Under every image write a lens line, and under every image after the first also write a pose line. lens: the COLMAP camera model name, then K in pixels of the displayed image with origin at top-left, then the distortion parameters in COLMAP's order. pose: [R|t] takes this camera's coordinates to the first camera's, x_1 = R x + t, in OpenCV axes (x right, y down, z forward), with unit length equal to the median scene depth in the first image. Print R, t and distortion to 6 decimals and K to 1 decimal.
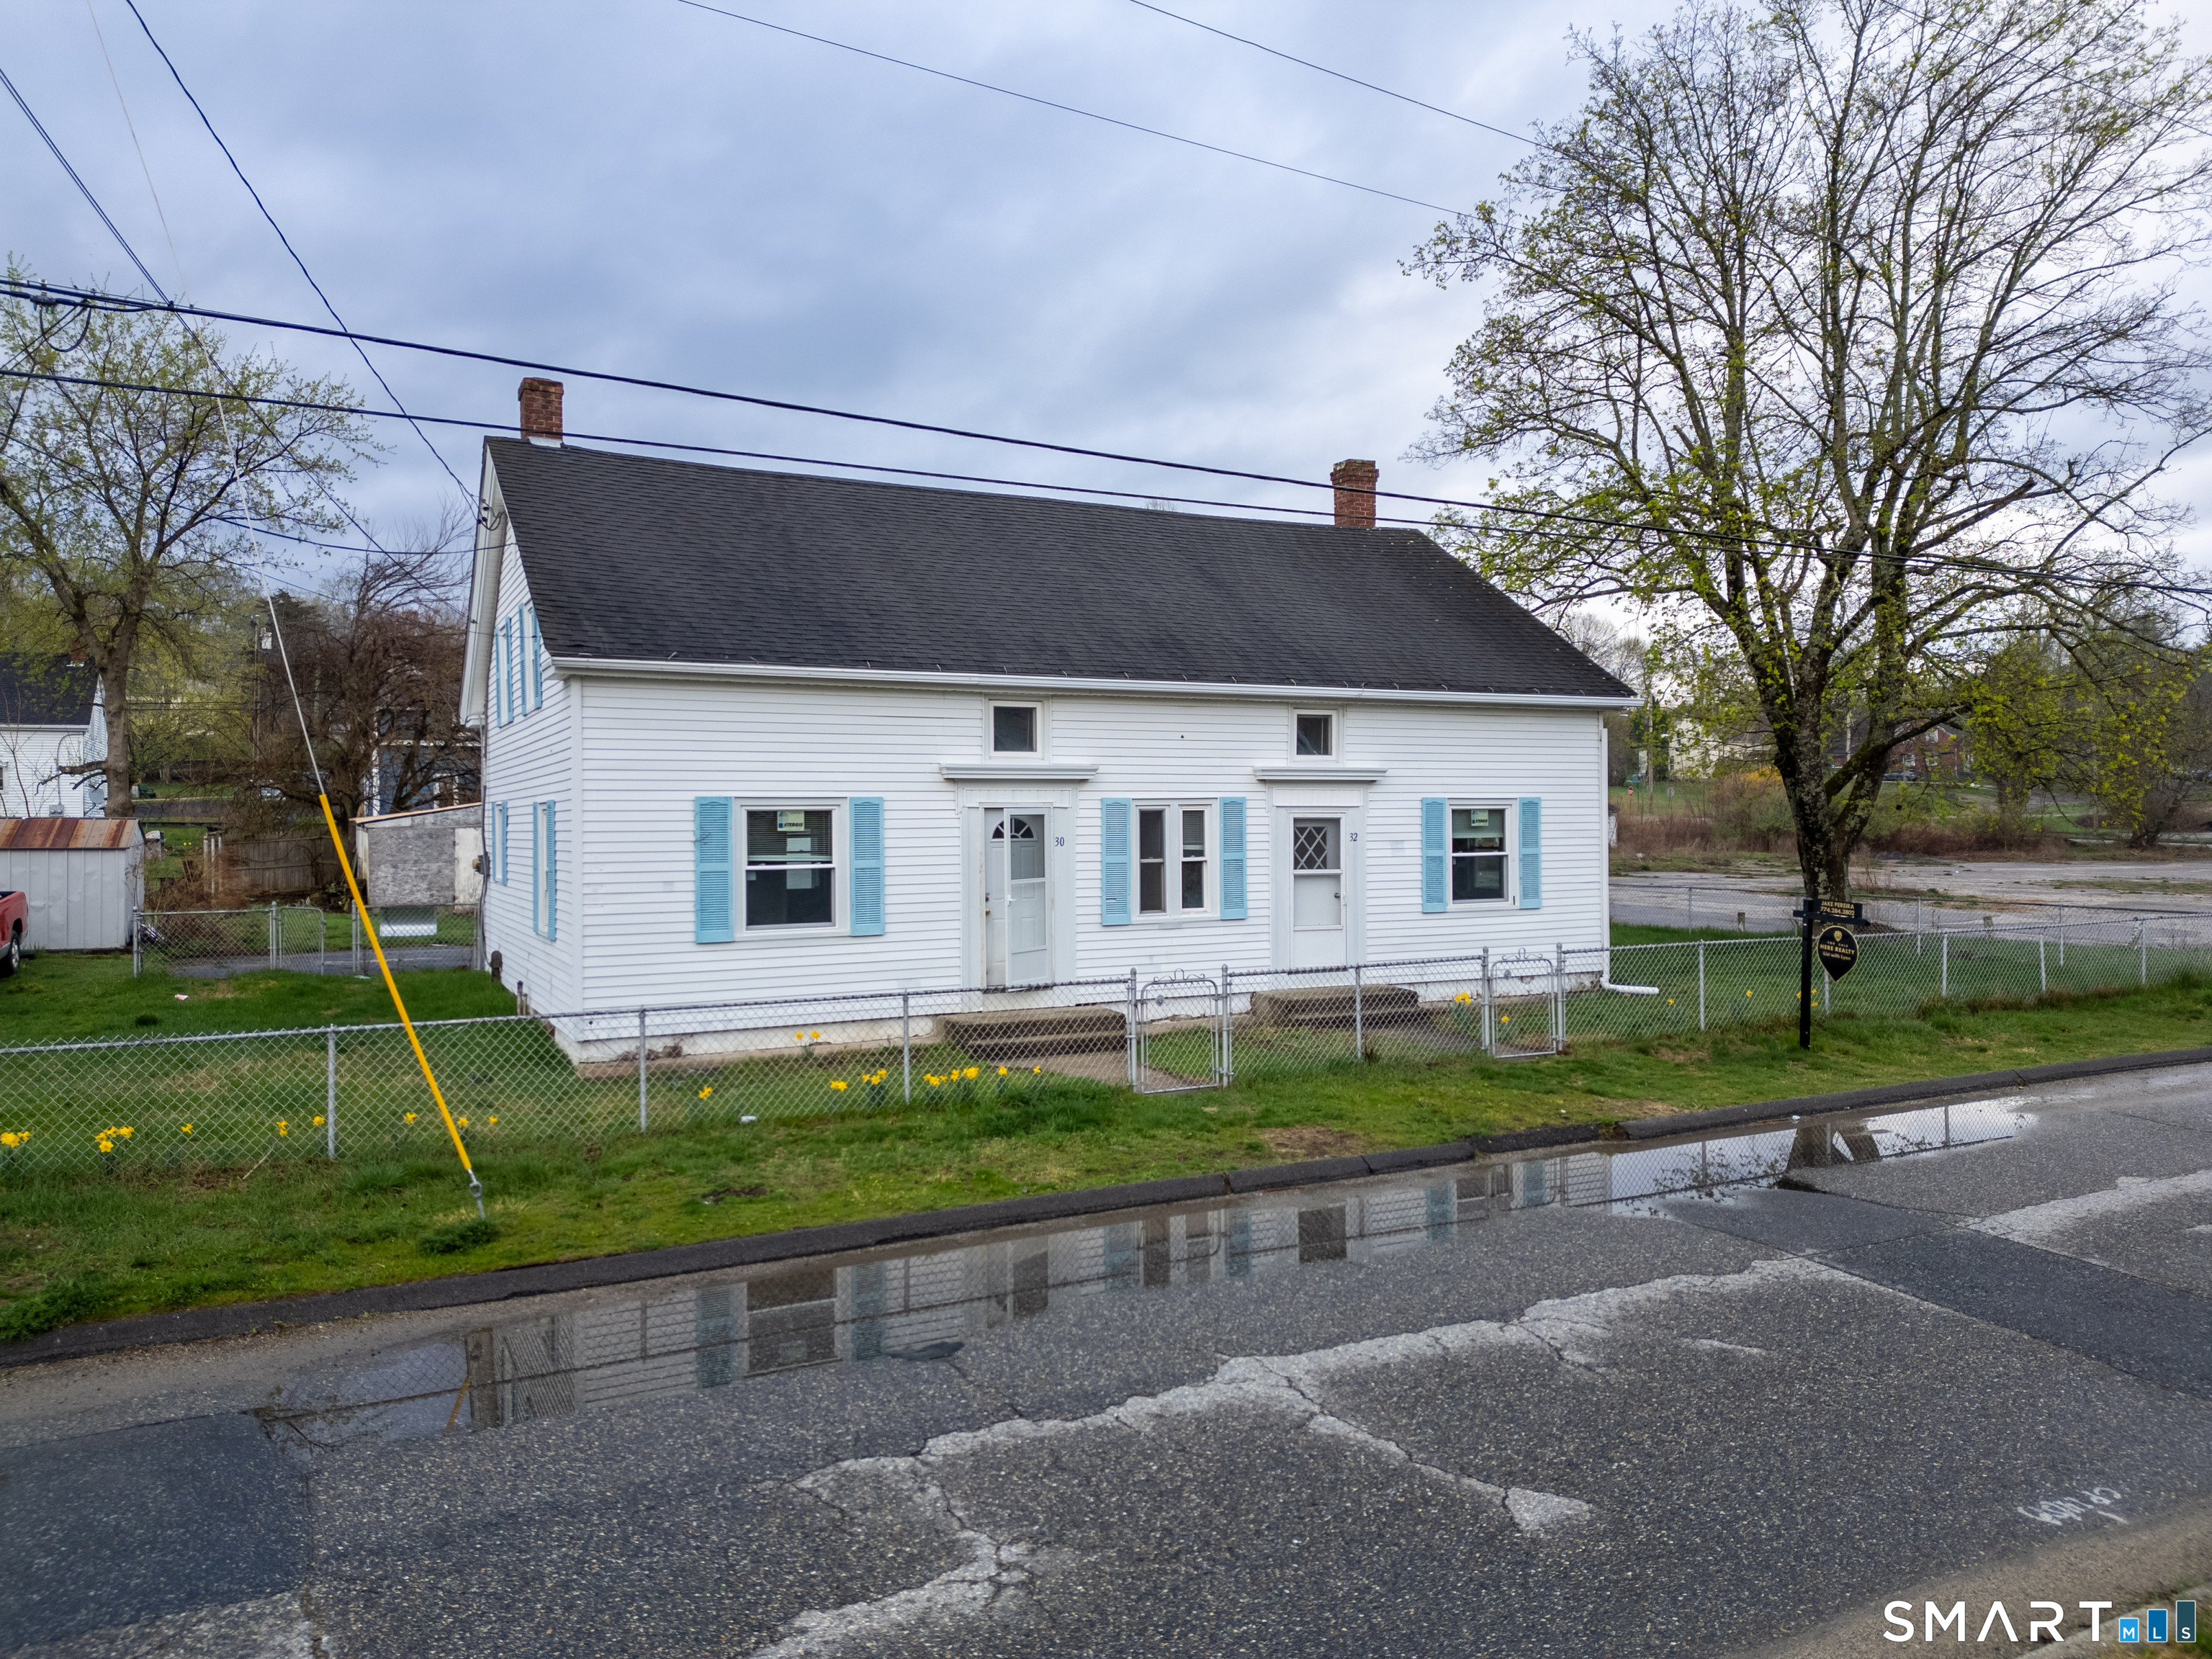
lens RADIAL K [[1533.1, 0, 1106.0], [0, 1533.1, 829.5], [0, 0, 1]] dist [0.080794, -0.064271]
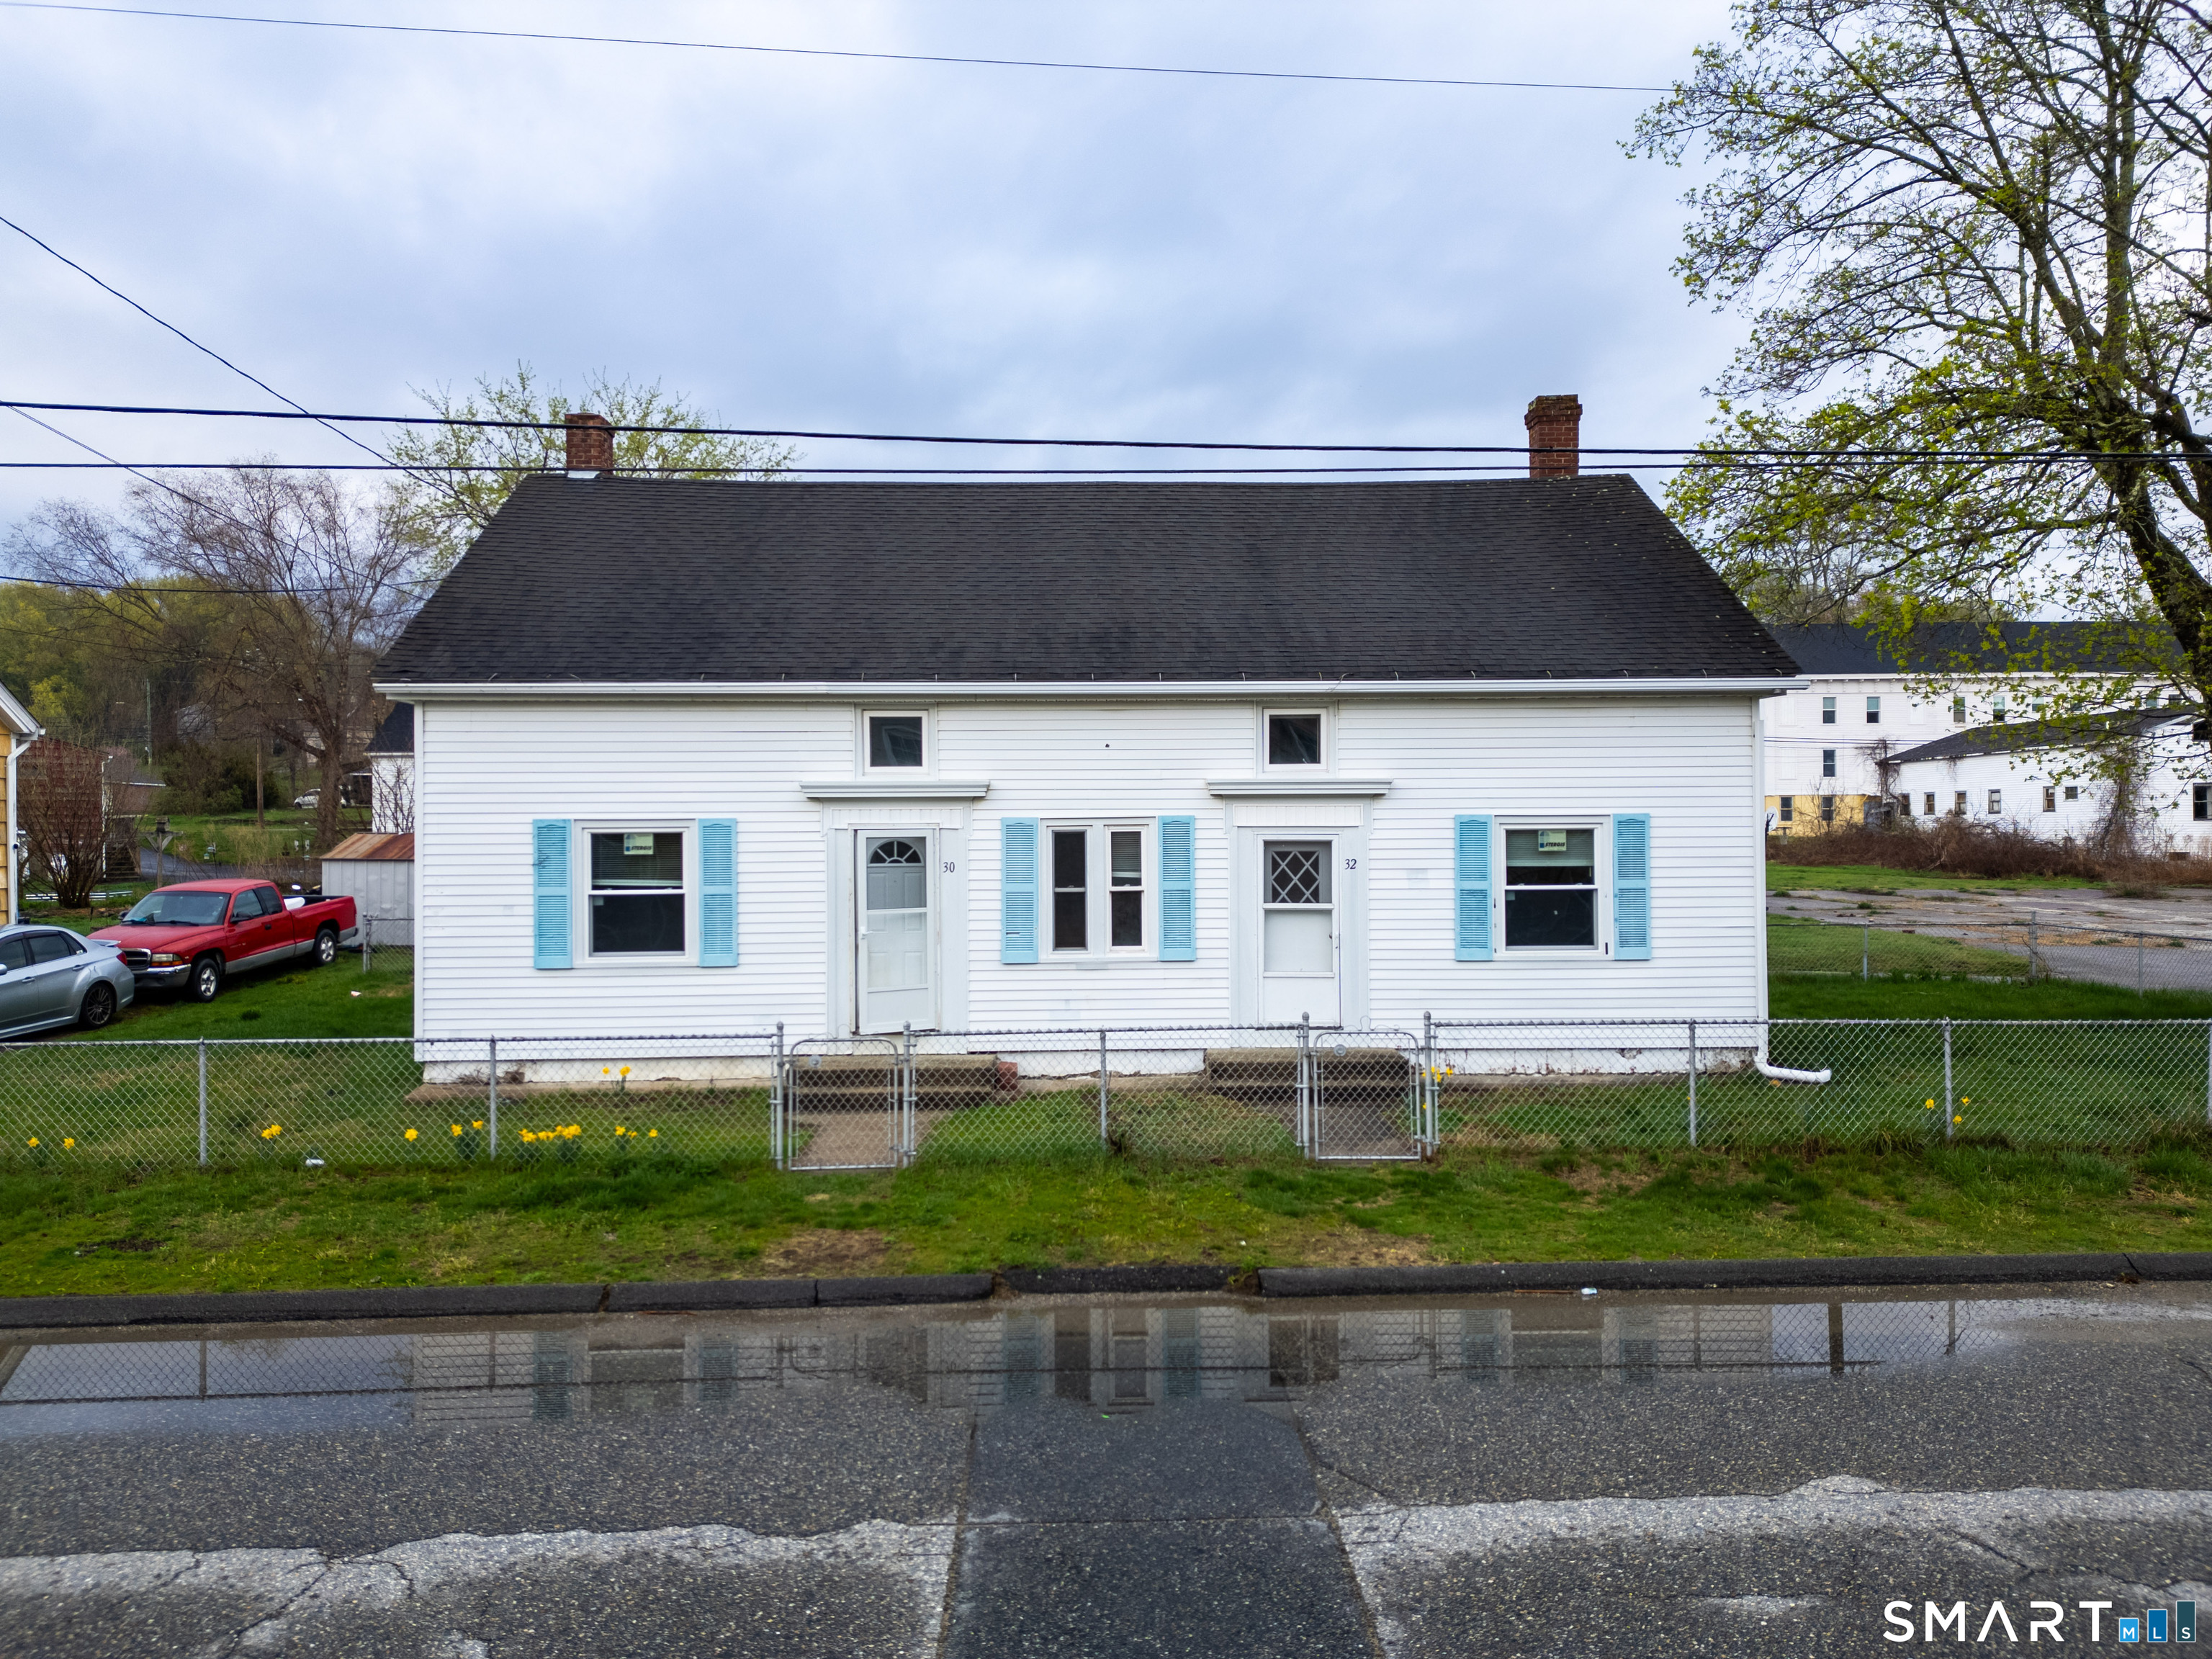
lens RADIAL K [[1533.1, 0, 1106.0], [0, 1533.1, 829.5], [0, 0, 1]] dist [0.080794, -0.064271]
pose [[0.903445, 0.000945, -0.428703, 0.435608], [-0.003123, 0.999986, -0.004377, -0.010424], [0.428693, 0.005293, 0.903435, 0.237468]]
